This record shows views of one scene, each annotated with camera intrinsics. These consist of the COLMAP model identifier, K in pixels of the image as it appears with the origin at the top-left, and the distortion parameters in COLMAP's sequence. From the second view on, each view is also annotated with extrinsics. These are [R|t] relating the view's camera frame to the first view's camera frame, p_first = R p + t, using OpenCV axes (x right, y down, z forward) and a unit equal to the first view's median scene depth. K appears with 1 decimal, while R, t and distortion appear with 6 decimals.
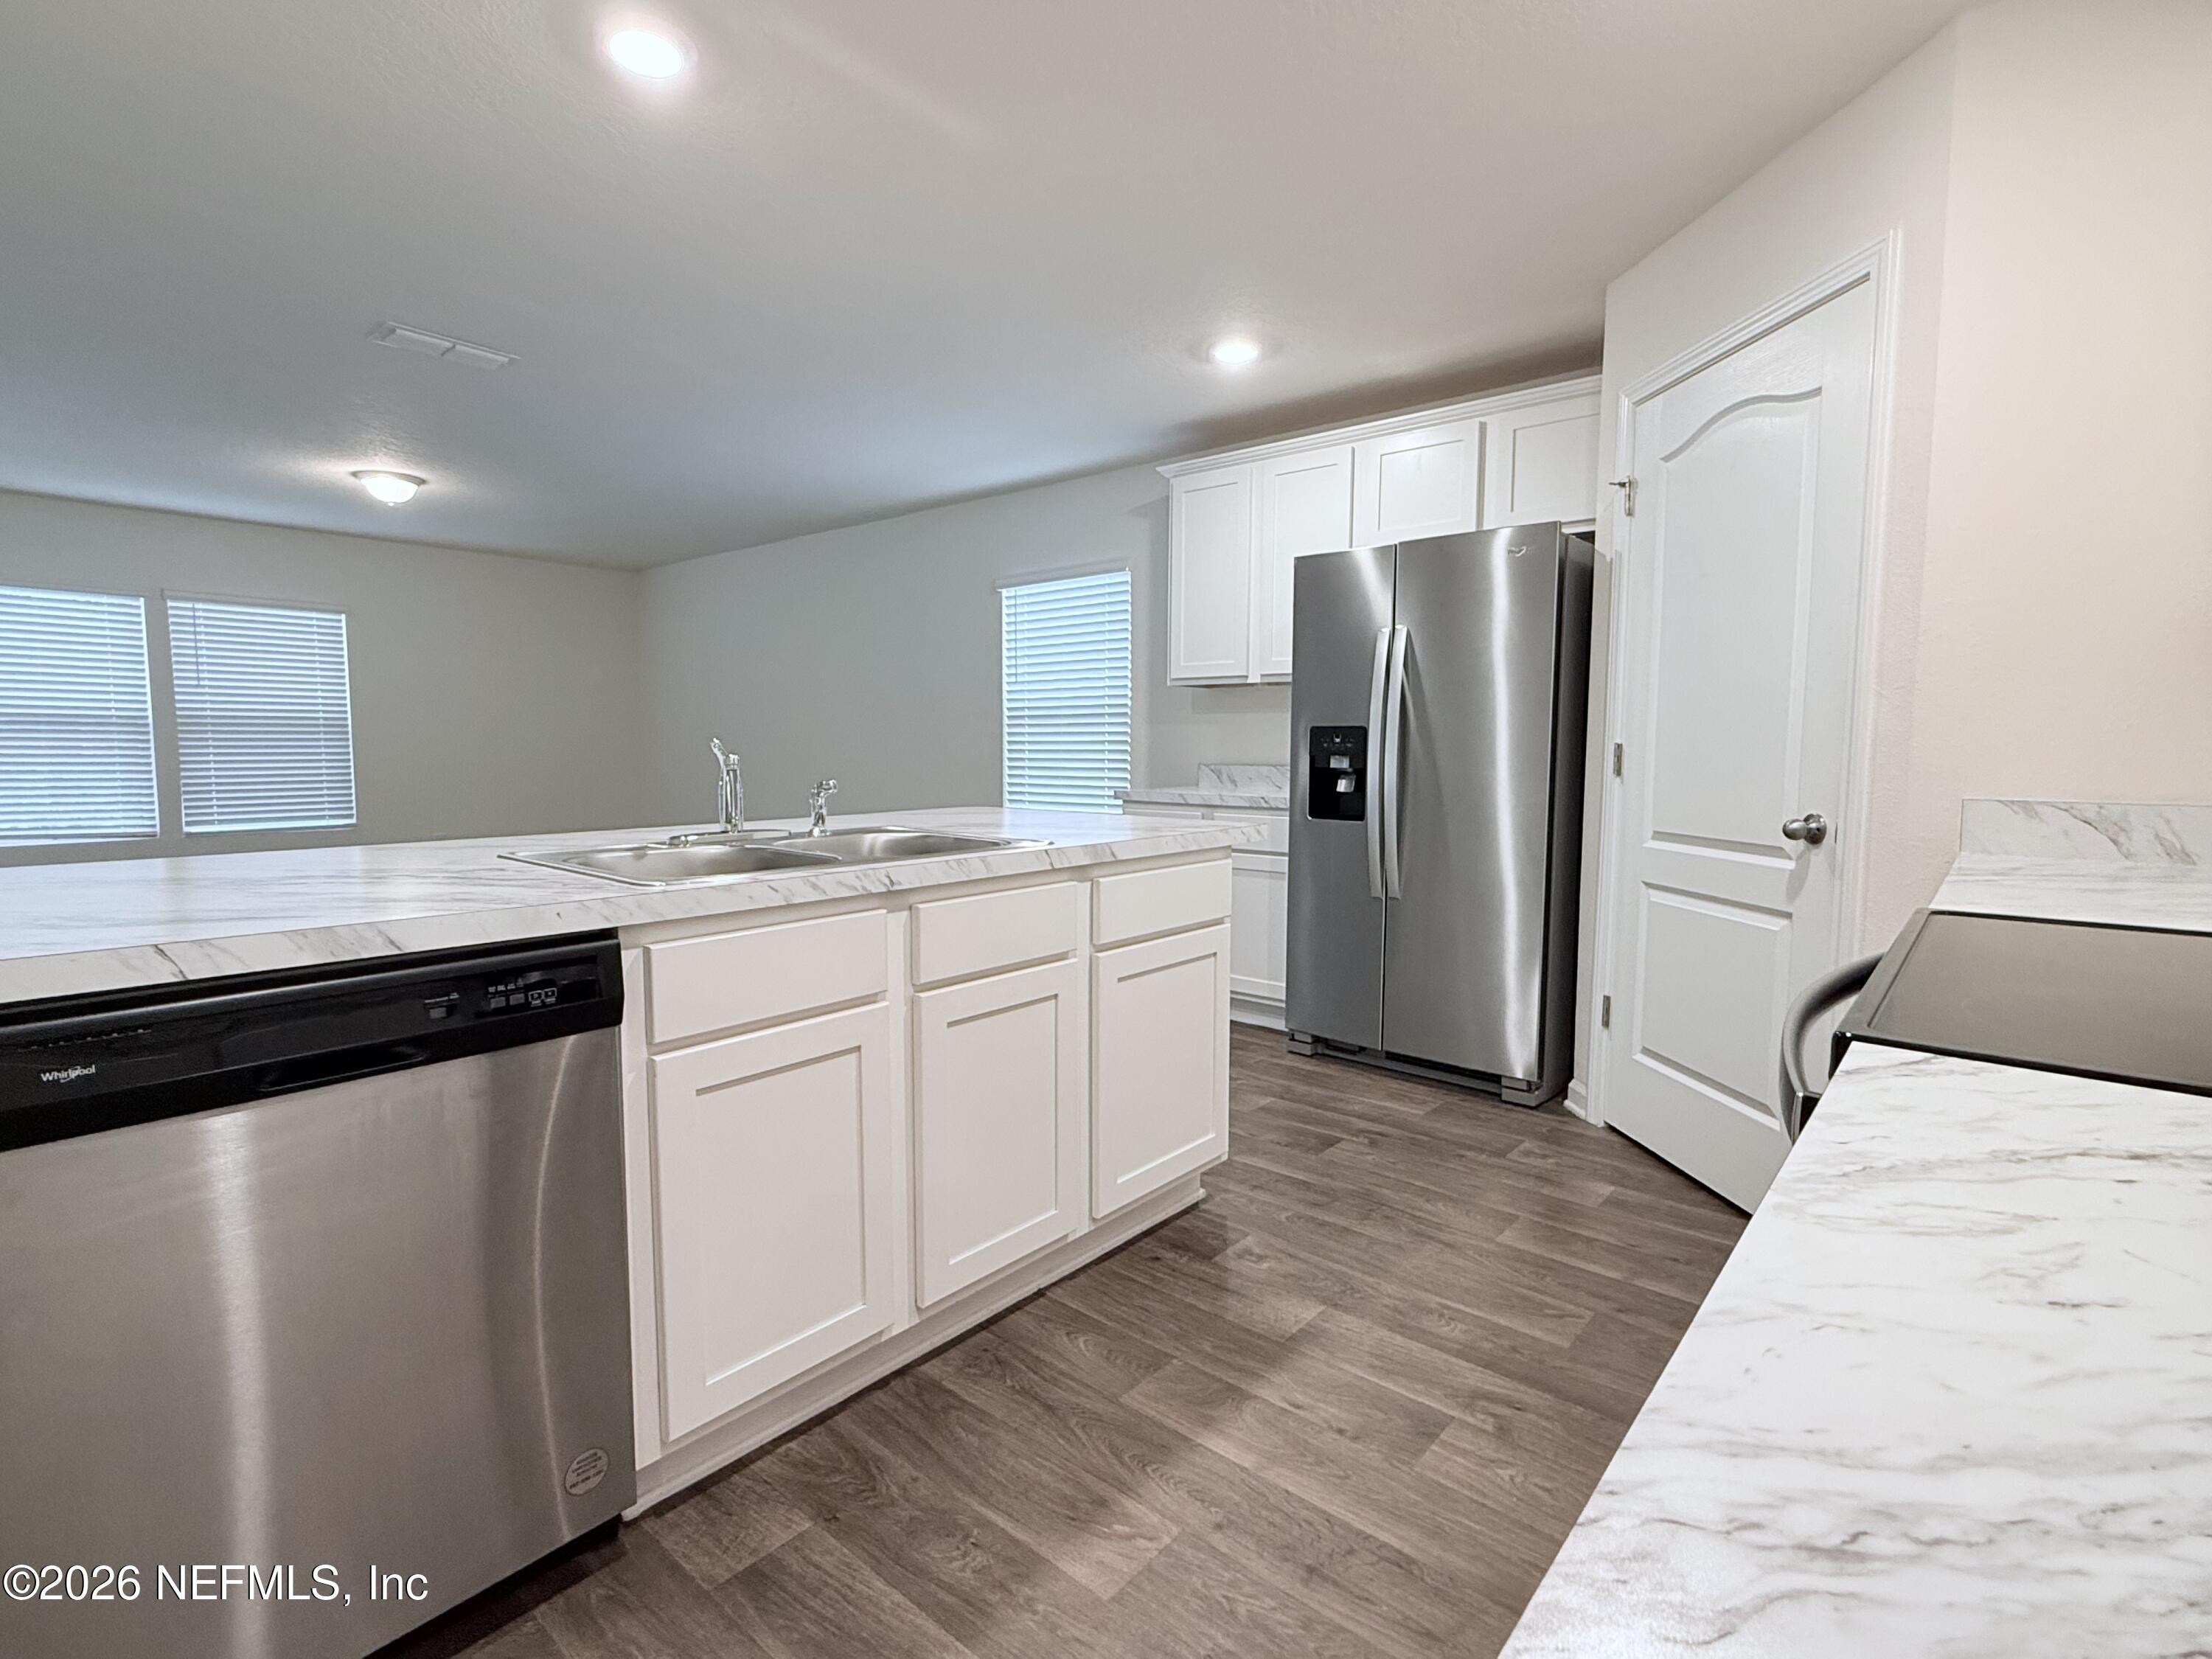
lens RADIAL K [[1069.6, 0, 1102.6], [0, 1069.6, 817.6], [0, 0, 1]] dist [0.005193, 0.001874]
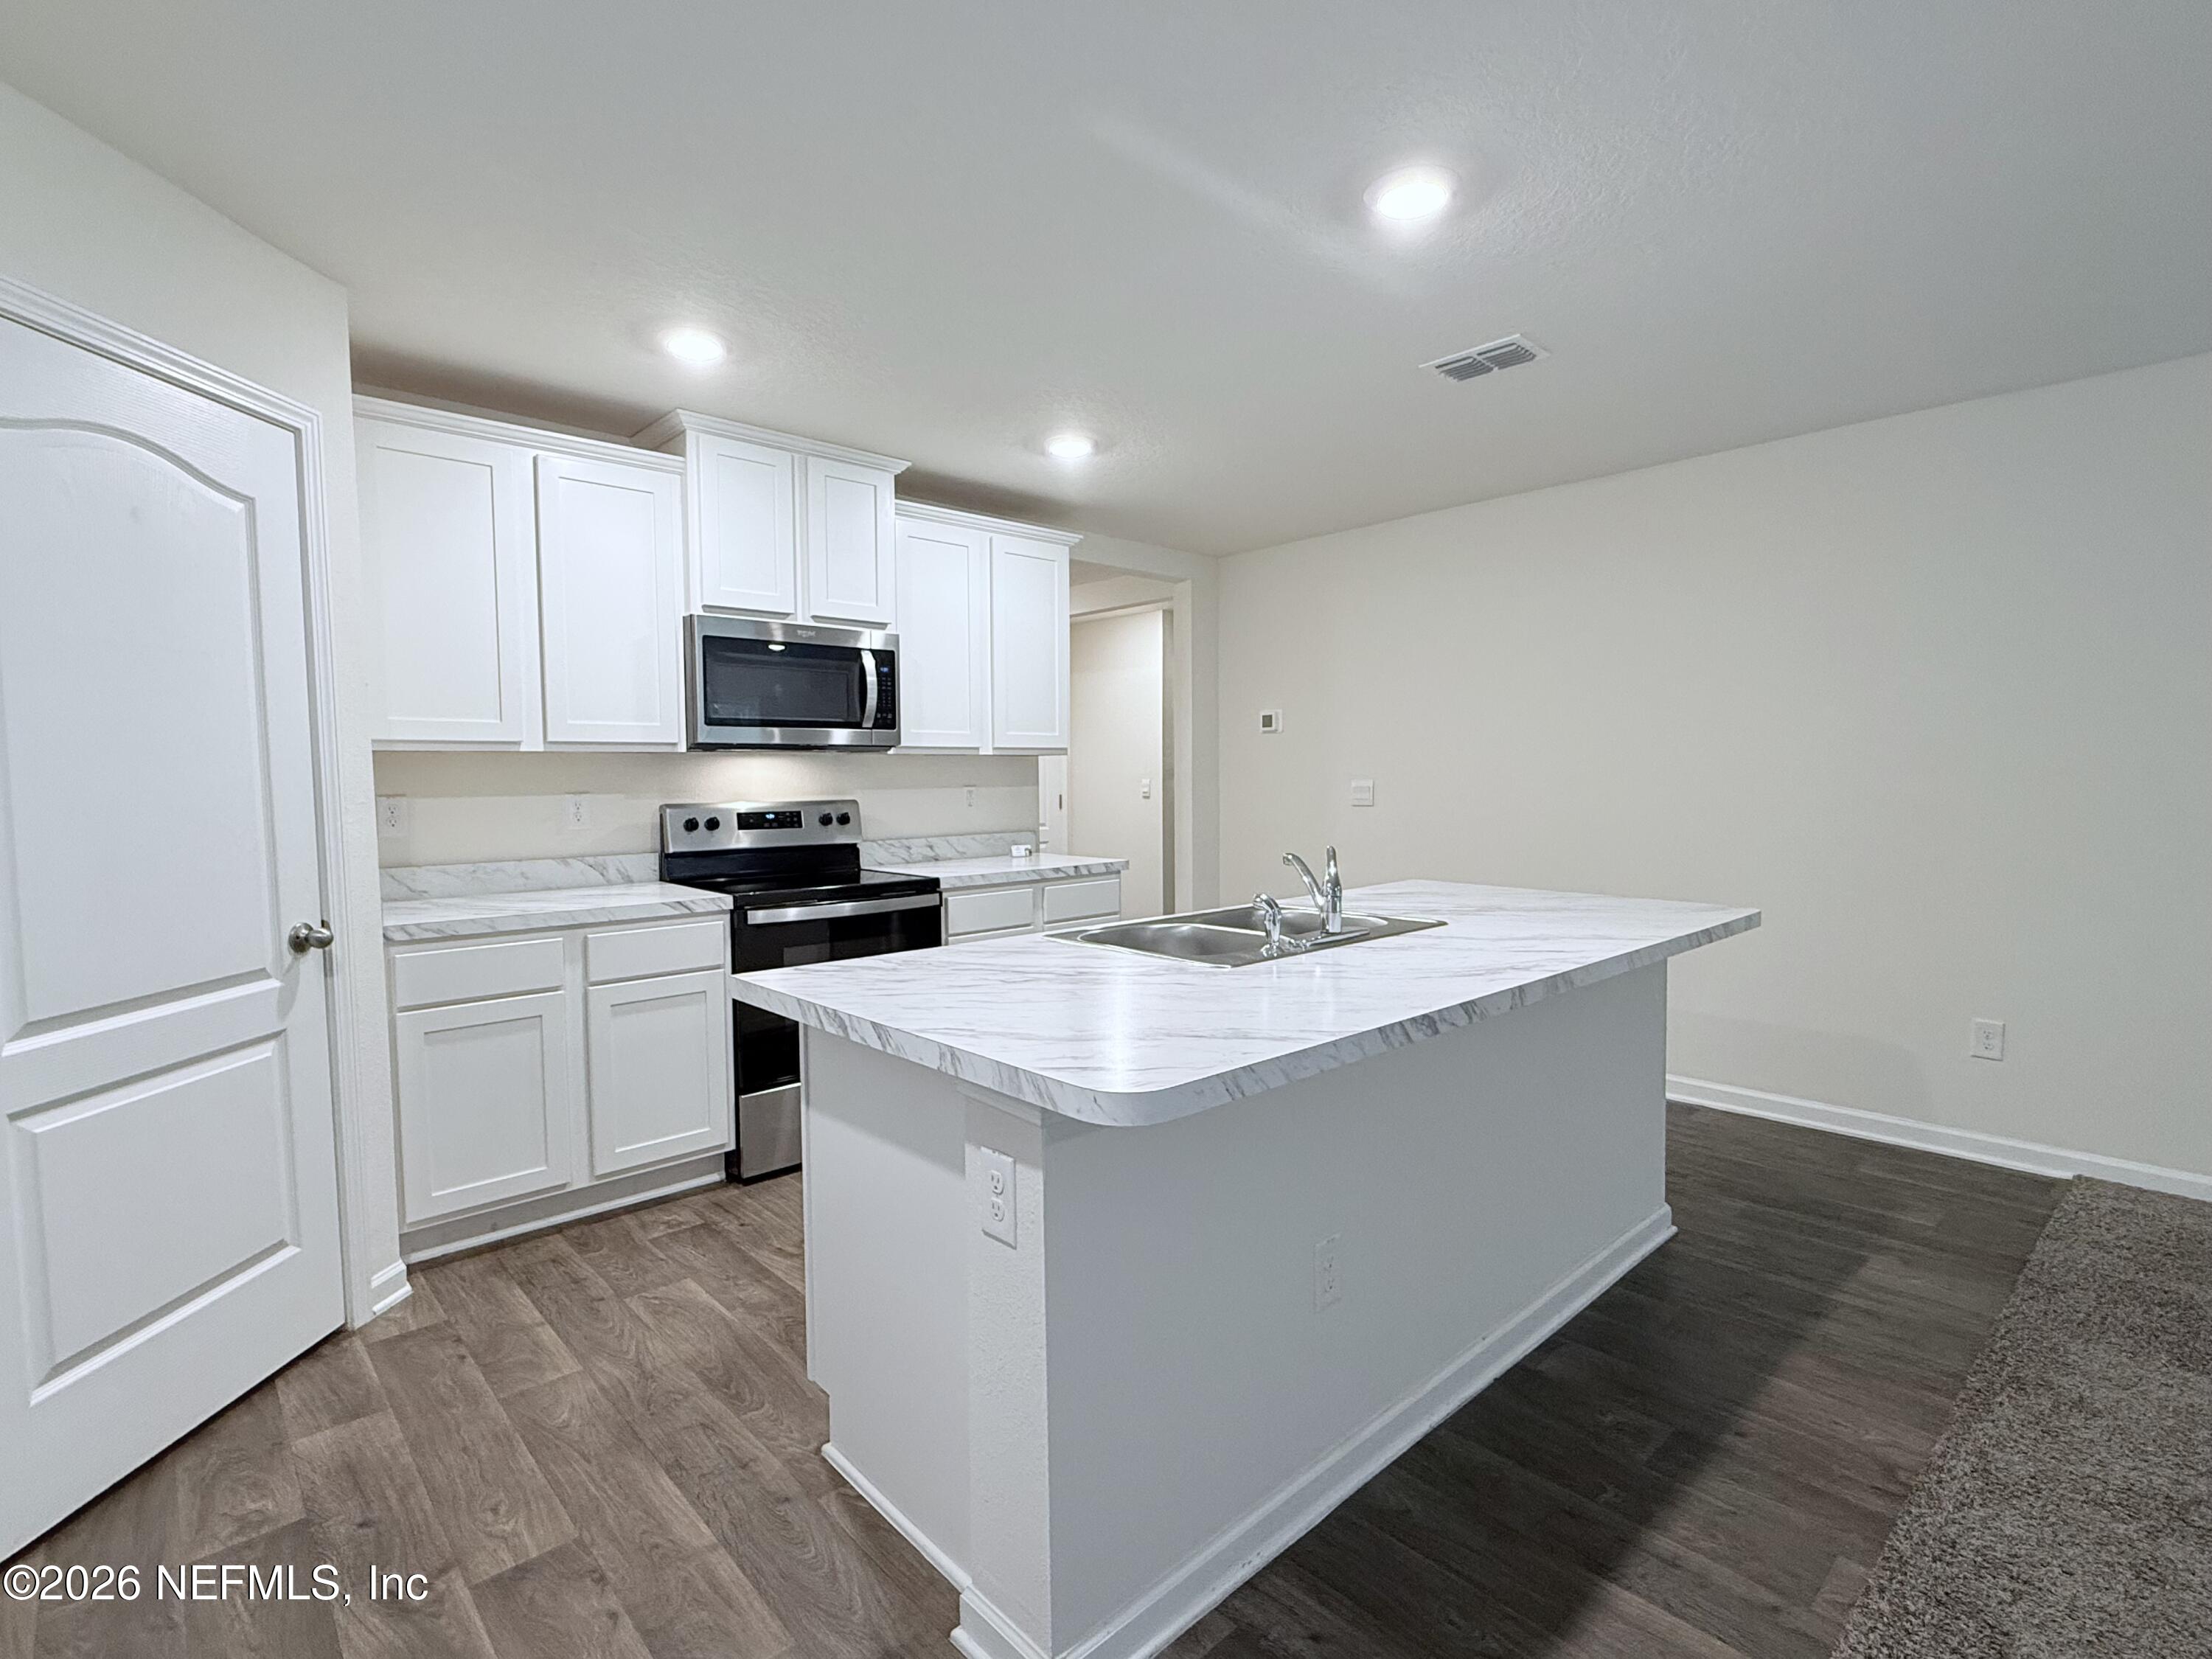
lens RADIAL K [[1069.6, 0, 1111.8], [0, 1069.6, 823.7], [0, 0, 1]] dist [0.005193, 0.001874]
pose [[-0.994015, 0.000246, 0.109244, -0.169904], [0.013170, 0.992974, 0.117597, -0.160636], [-0.108448, 0.118332, -0.987034, 1.477419]]
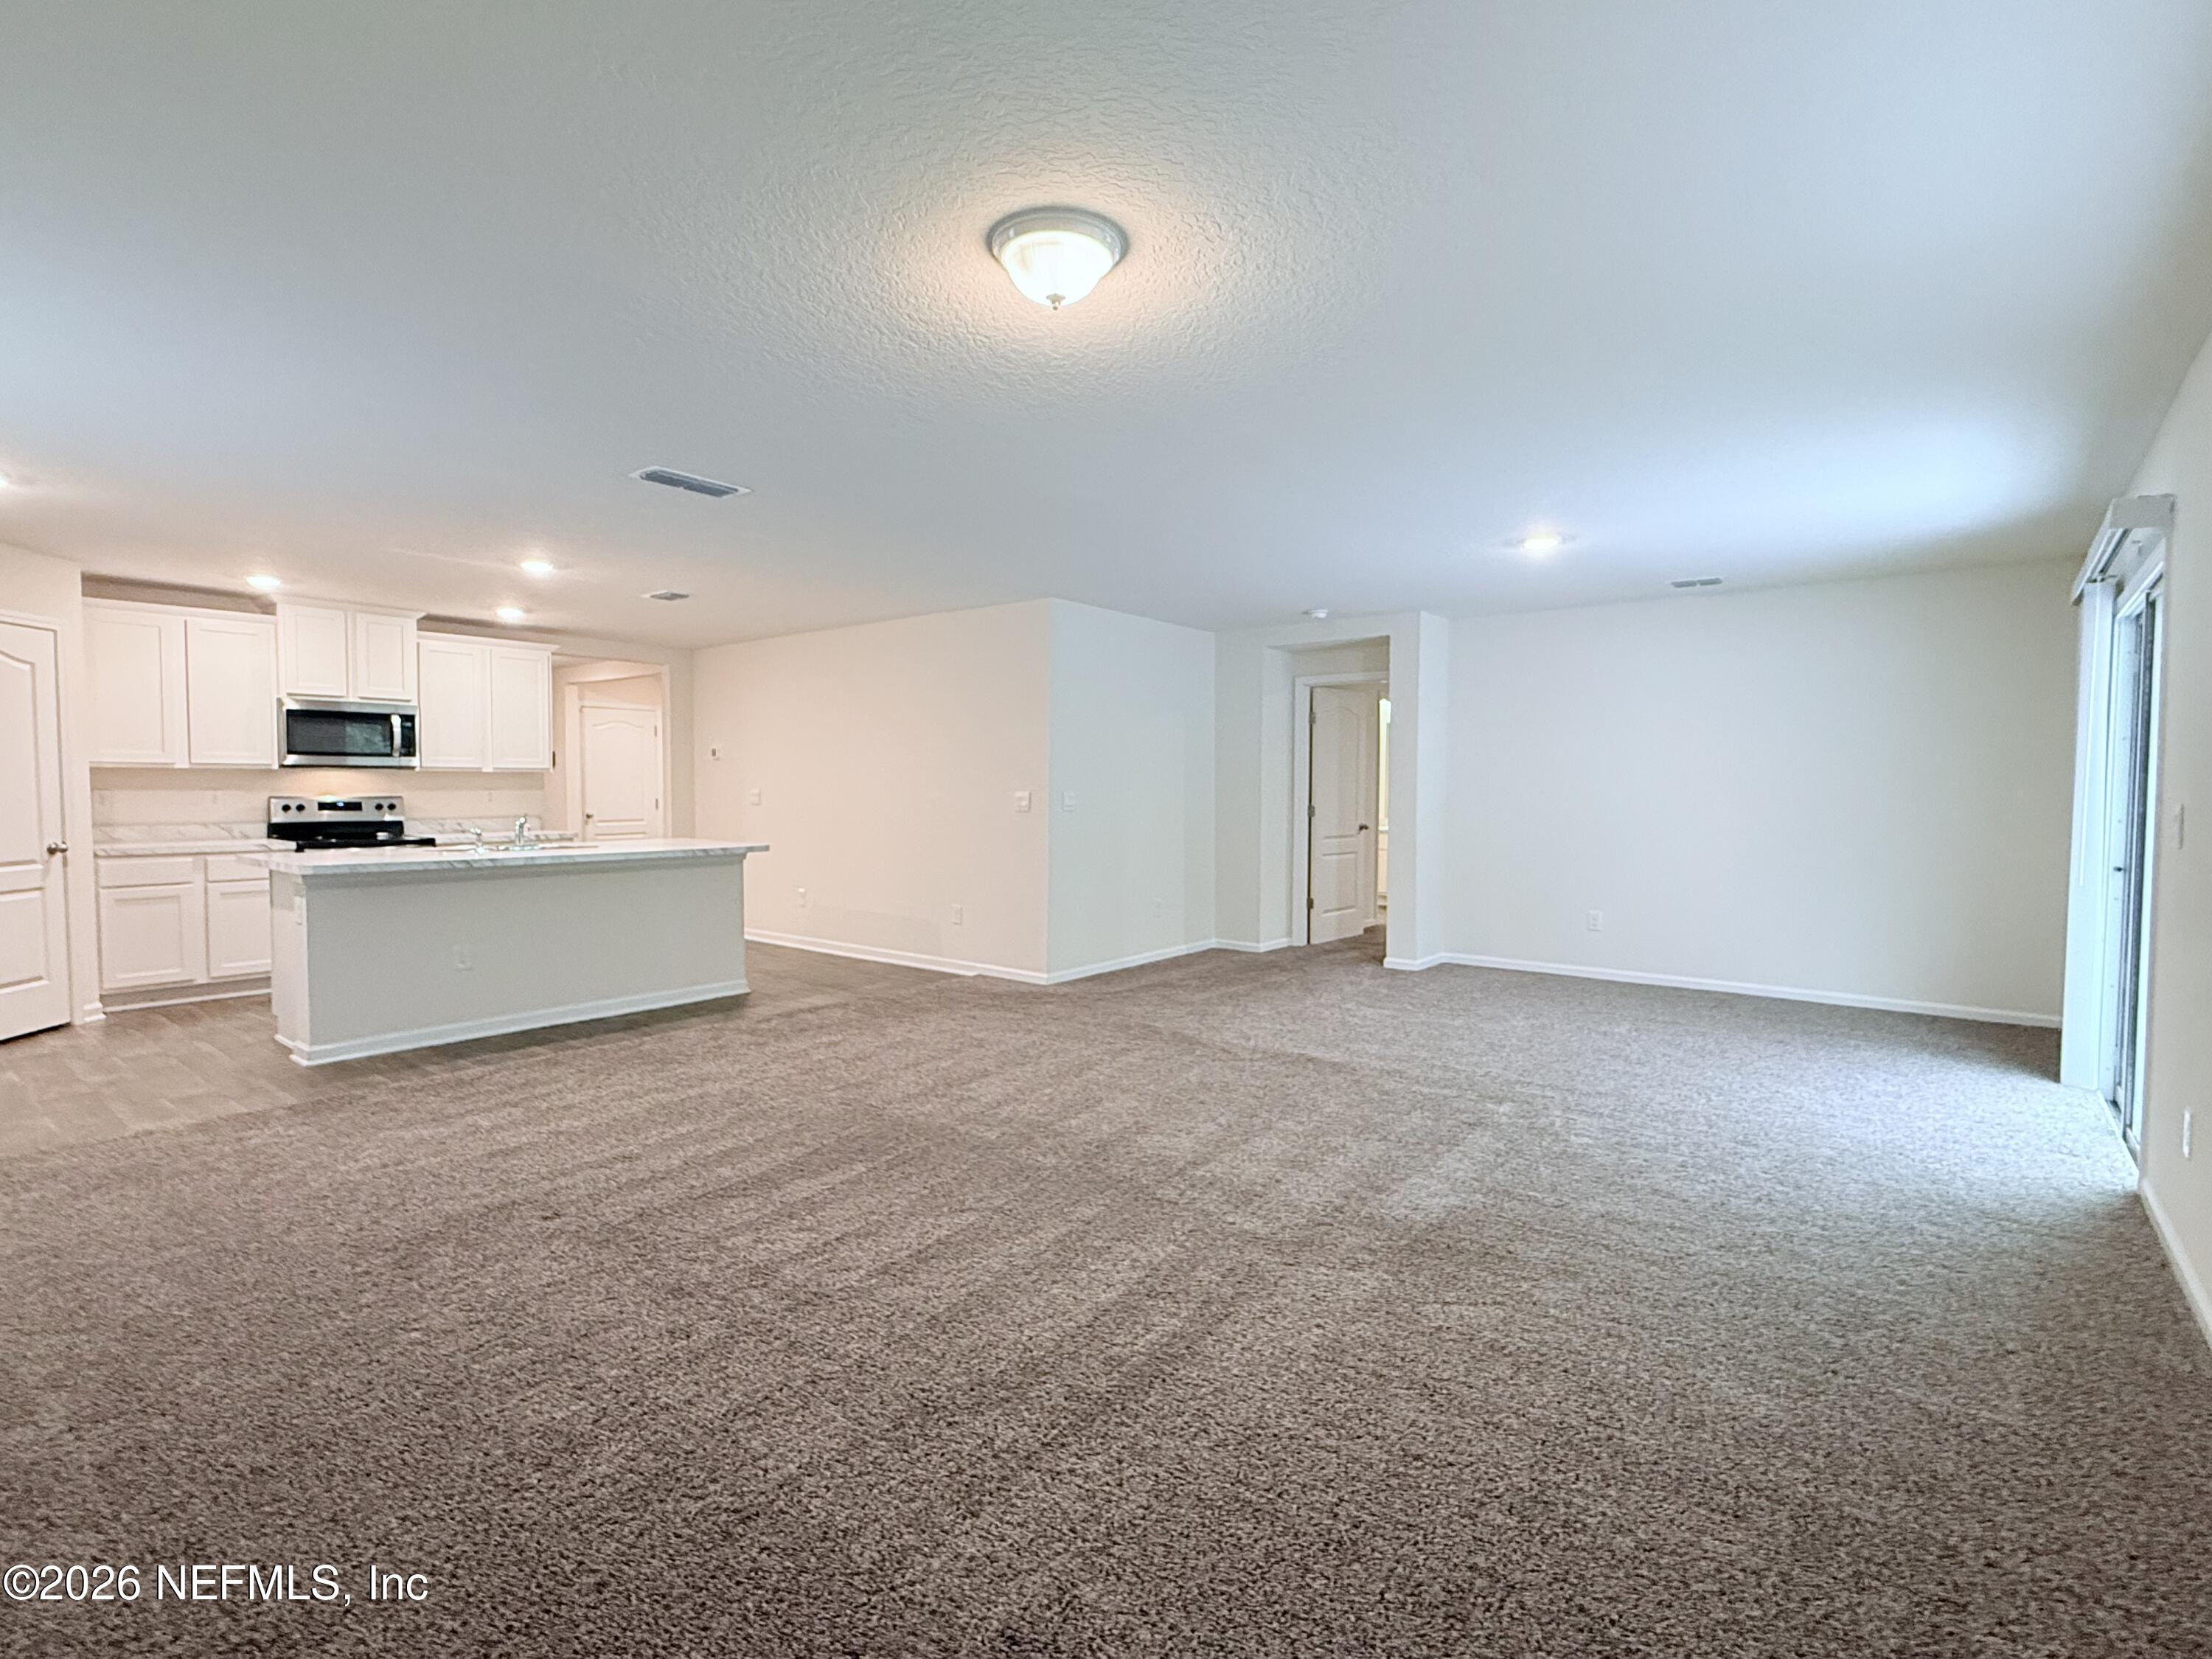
lens RADIAL K [[1069.6, 0, 1102.6], [0, 1069.6, 817.3], [0, 0, 1]] dist [0.005193, 0.001874]
pose [[-0.999318, -0.006591, -0.036345, -1.219003], [-0.010262, 0.994754, 0.101778, -0.251650], [0.035484, 0.102081, -0.994143, 2.661749]]
